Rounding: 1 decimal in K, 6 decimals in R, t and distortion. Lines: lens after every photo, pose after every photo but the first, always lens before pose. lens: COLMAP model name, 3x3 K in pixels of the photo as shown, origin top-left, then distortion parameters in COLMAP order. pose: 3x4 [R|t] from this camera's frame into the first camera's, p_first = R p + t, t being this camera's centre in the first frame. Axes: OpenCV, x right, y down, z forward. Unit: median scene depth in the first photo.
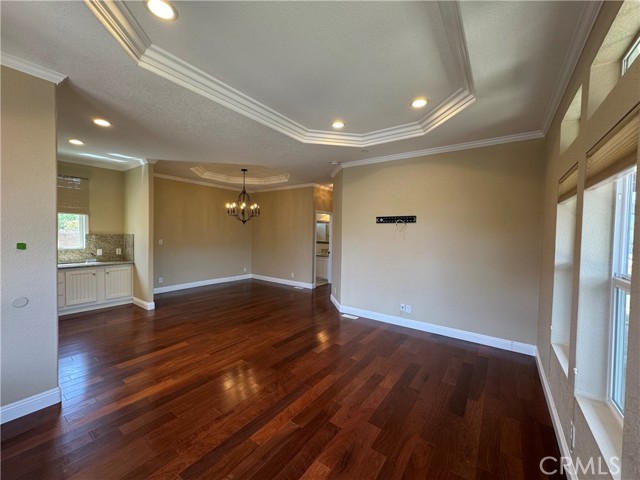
lens RADIAL K [[255.6, 0, 315.1], [0, 255.6, 238.5], [0, 0, 1]] dist [-0.002636, 0.000297]
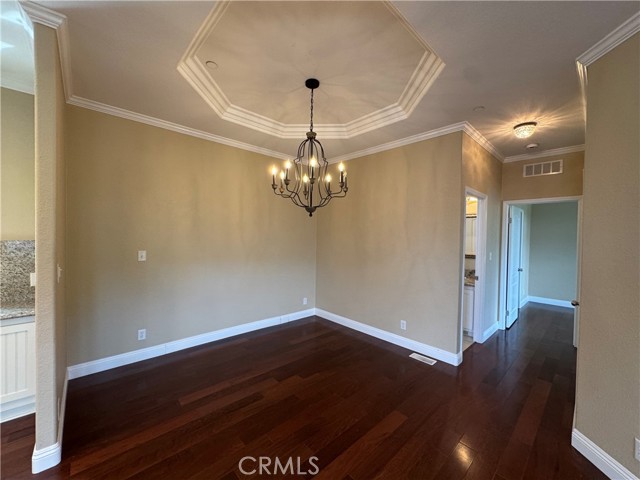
lens RADIAL K [[255.6, 0, 319.4], [0, 255.6, 238.7], [0, 0, 1]] dist [-0.002636, 0.000297]
pose [[0.983537, 0.001711, -0.180700, -0.170422], [-0.004388, 0.999887, -0.014413, -0.012517], [0.180655, 0.014968, 0.983433, 0.536772]]
